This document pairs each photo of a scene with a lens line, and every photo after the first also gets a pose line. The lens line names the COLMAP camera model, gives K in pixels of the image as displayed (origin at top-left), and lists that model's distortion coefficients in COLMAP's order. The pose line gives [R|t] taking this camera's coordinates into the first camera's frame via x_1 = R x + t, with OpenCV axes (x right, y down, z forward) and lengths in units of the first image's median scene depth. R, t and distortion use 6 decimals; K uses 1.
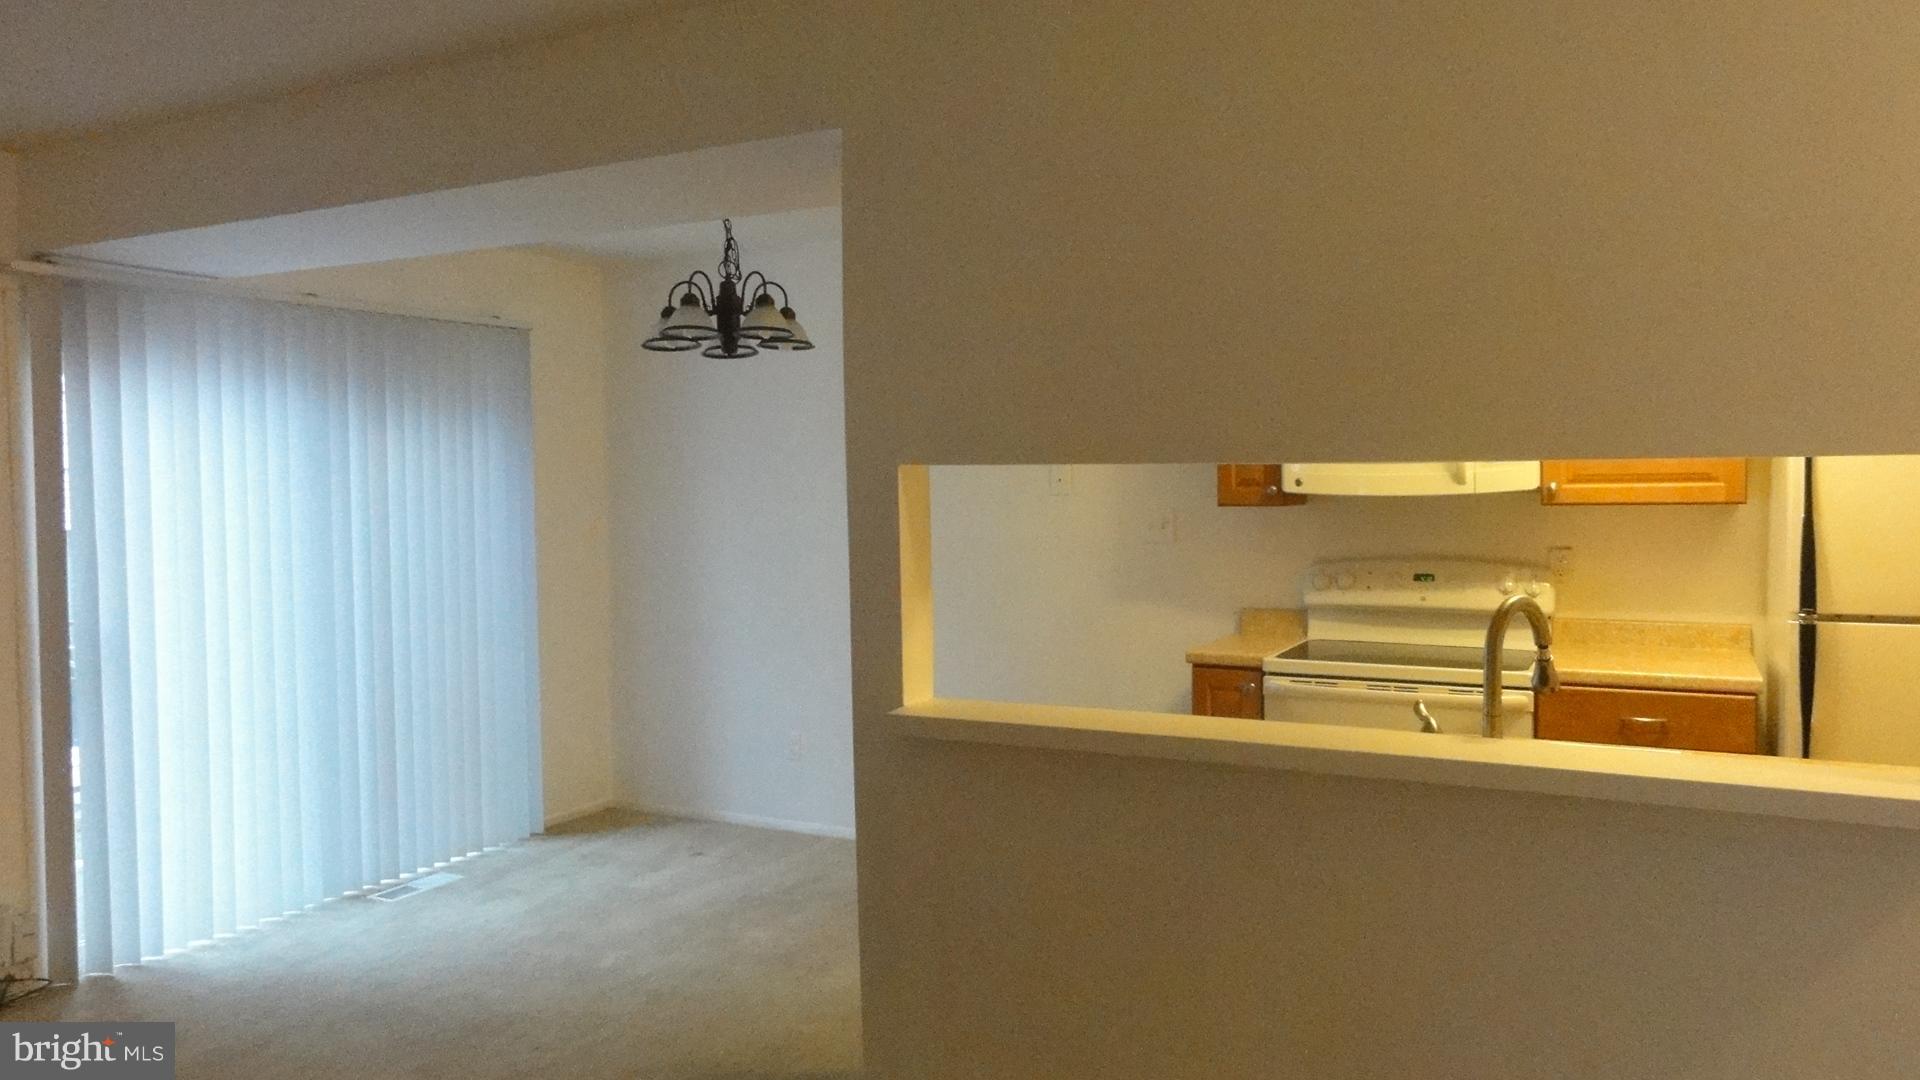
lens RADIAL K [[1370.7, 0, 960.0], [0, 1370.7, 540.0], [0, 0, 1]] dist [0.003535, -0.000337]
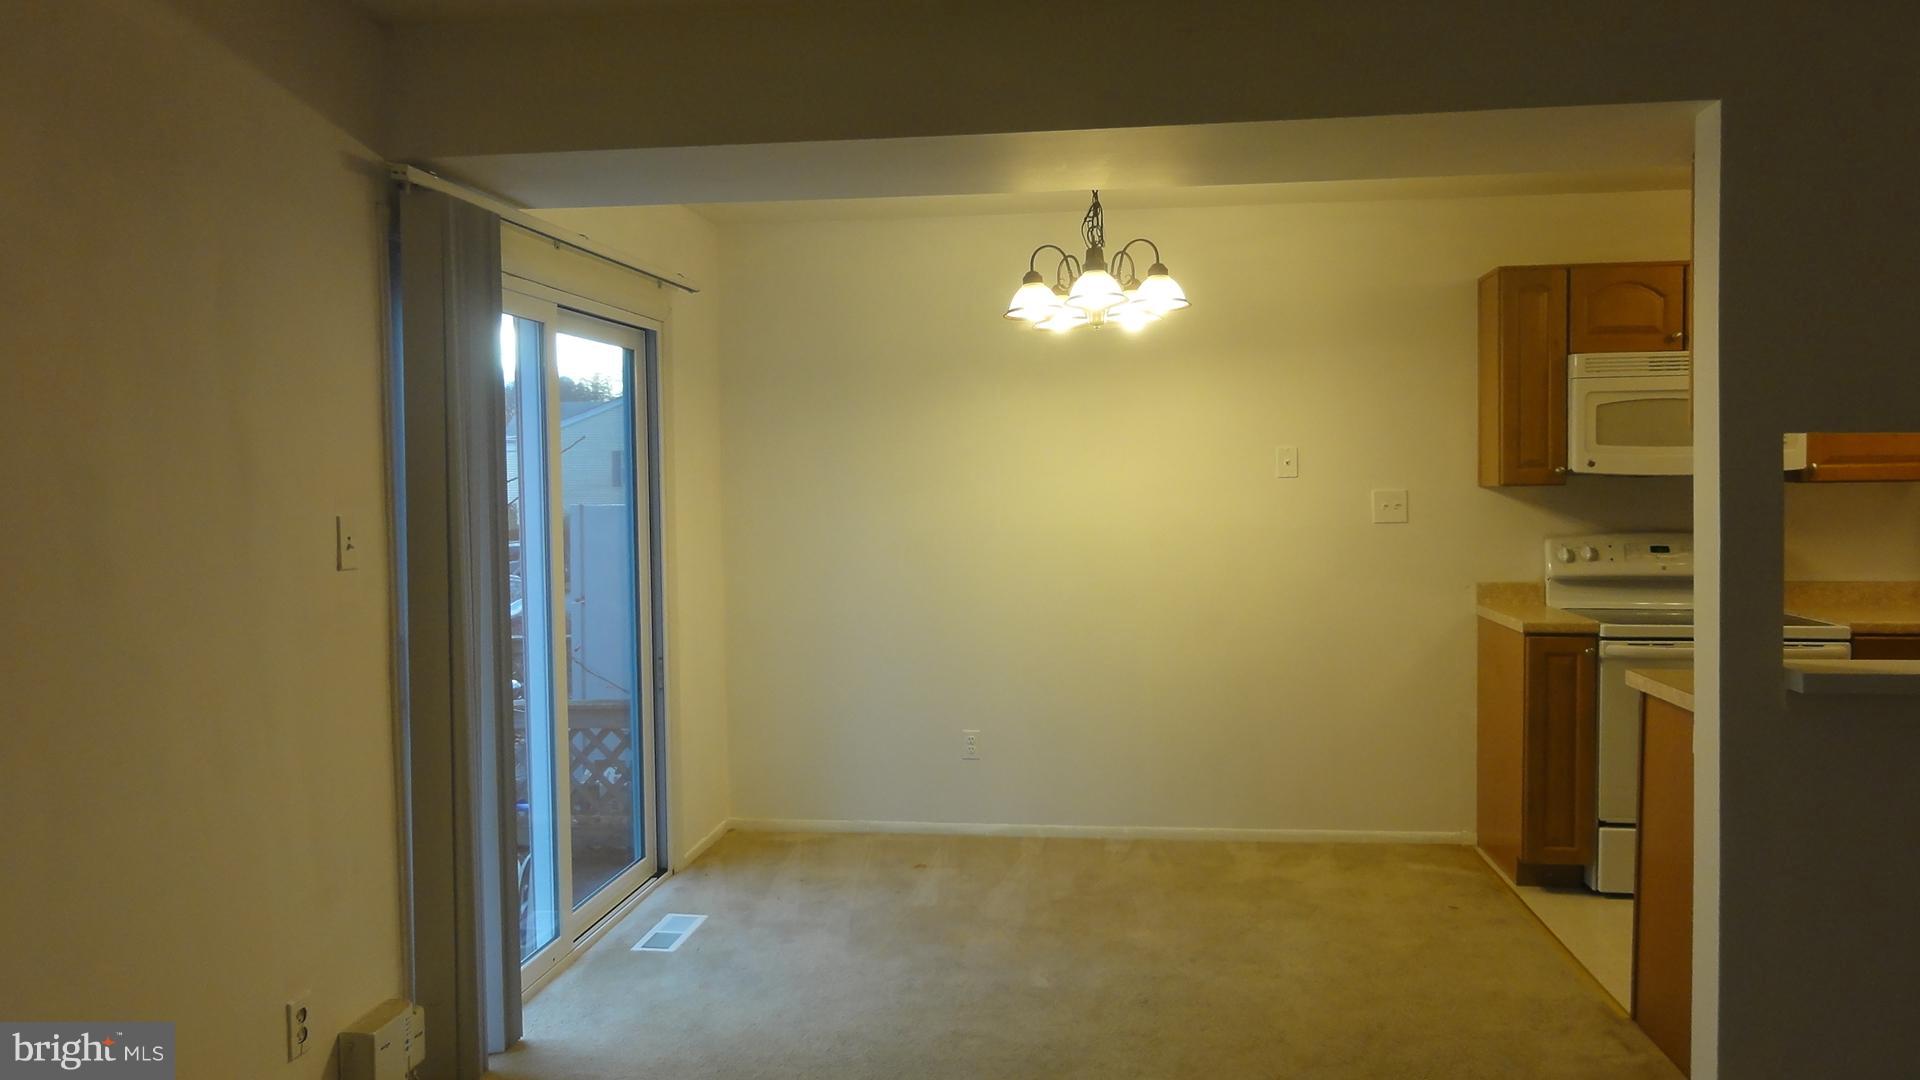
lens RADIAL K [[1370.7, 0, 960.0], [0, 1370.7, 540.0], [0, 0, 1]] dist [0.003535, -0.000337]
pose [[0.937048, -0.014987, 0.348878, -0.610235], [0.015924, 0.999873, 0.000182, 0.010833], [-0.348837, 0.005385, 0.937168, 0.154324]]
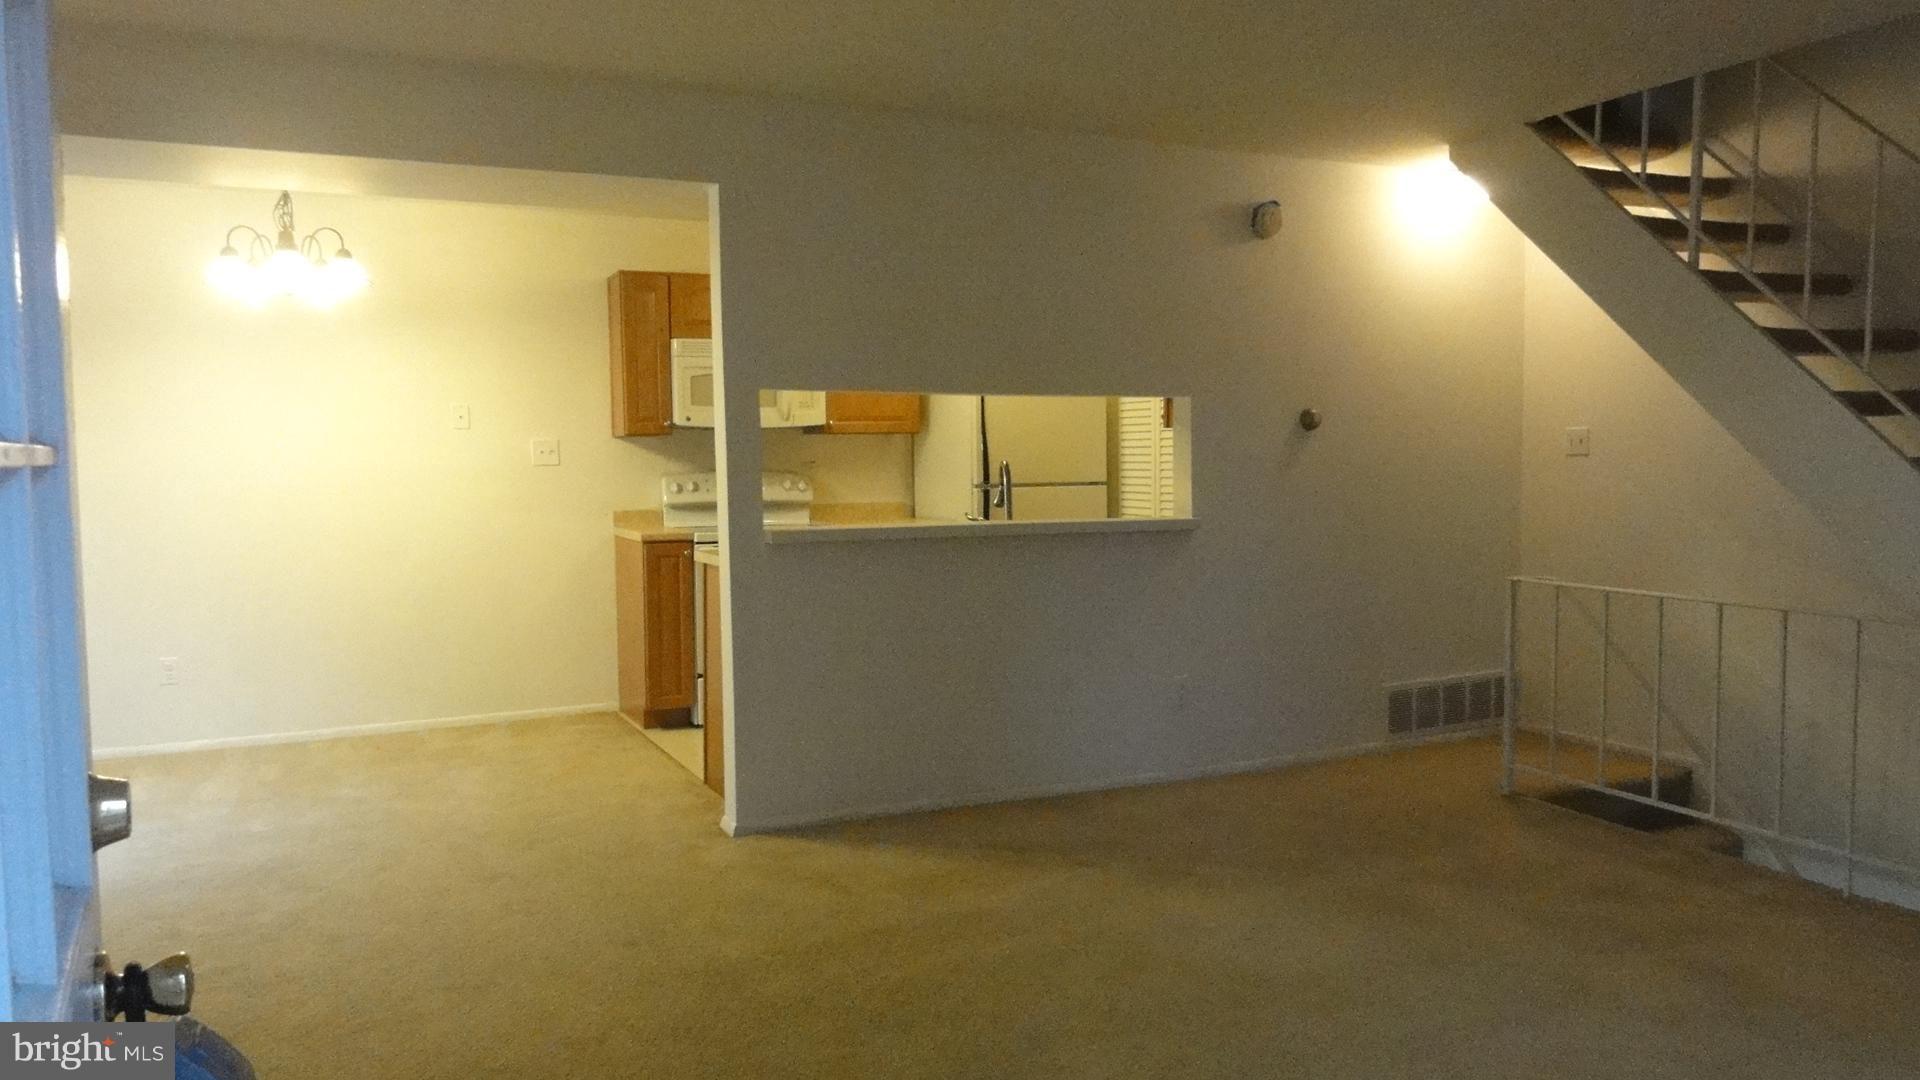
lens RADIAL K [[1370.7, 0, 960.0], [0, 1370.7, 540.0], [0, 0, 1]] dist [0.003535, -0.000337]
pose [[0.599917, -0.046012, 0.798738, -0.785658], [0.037687, 0.998862, 0.029234, 0.058237], [-0.799174, 0.012564, 0.600968, -0.138847]]
